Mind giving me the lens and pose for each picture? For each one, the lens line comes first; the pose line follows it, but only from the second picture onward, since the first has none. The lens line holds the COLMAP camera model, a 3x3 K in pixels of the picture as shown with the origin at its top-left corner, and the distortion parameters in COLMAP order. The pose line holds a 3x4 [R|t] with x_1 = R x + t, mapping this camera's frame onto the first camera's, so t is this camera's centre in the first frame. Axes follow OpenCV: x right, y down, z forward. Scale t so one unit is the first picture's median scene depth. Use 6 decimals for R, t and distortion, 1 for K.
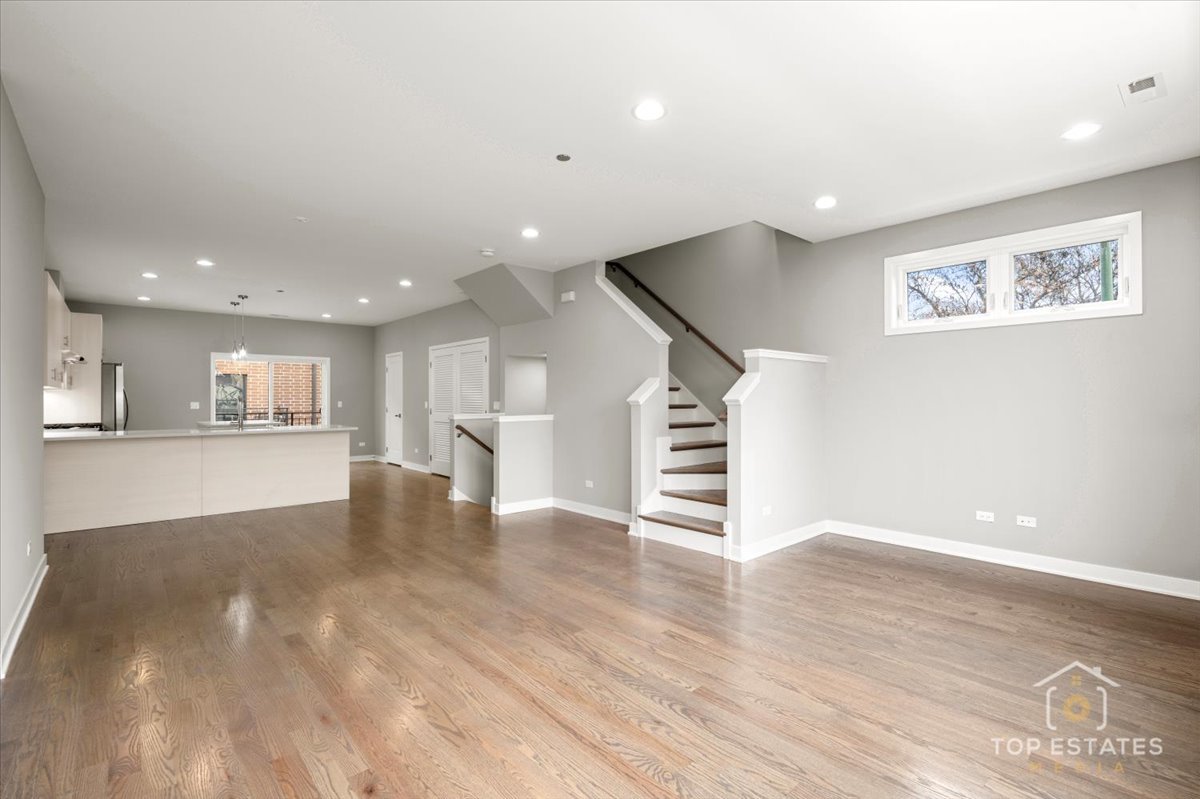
lens RADIAL K [[553.1, 0, 600.0], [0, 553.1, 399.5], [0, 0, 1]] dist [0.000661, 0.000313]
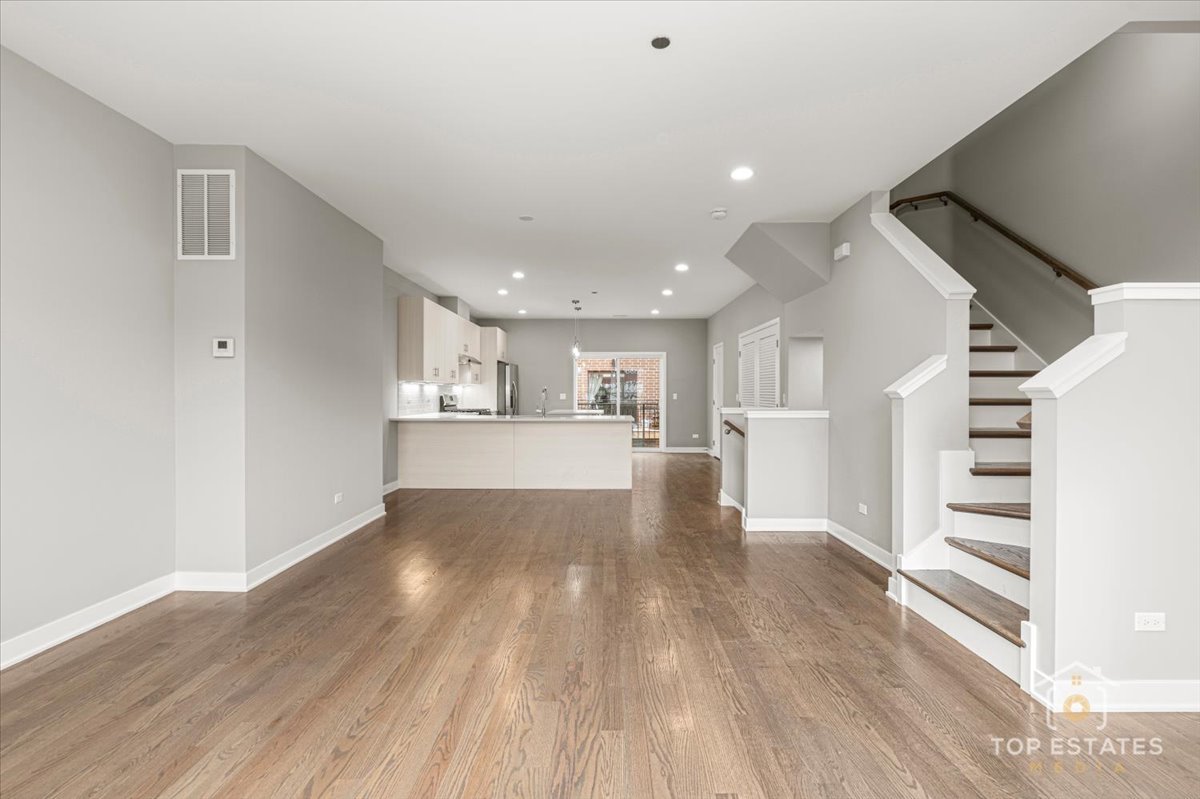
lens RADIAL K [[546.4, 0, 596.5], [0, 546.4, 395.9], [0, 0, 1]] dist [-0.002445, -0.000181]
pose [[0.741522, 0.006446, -0.670898, 0.193277], [-0.003745, 0.999978, 0.005469, 0.004356], [0.670918, -0.001543, 0.741530, 0.244687]]
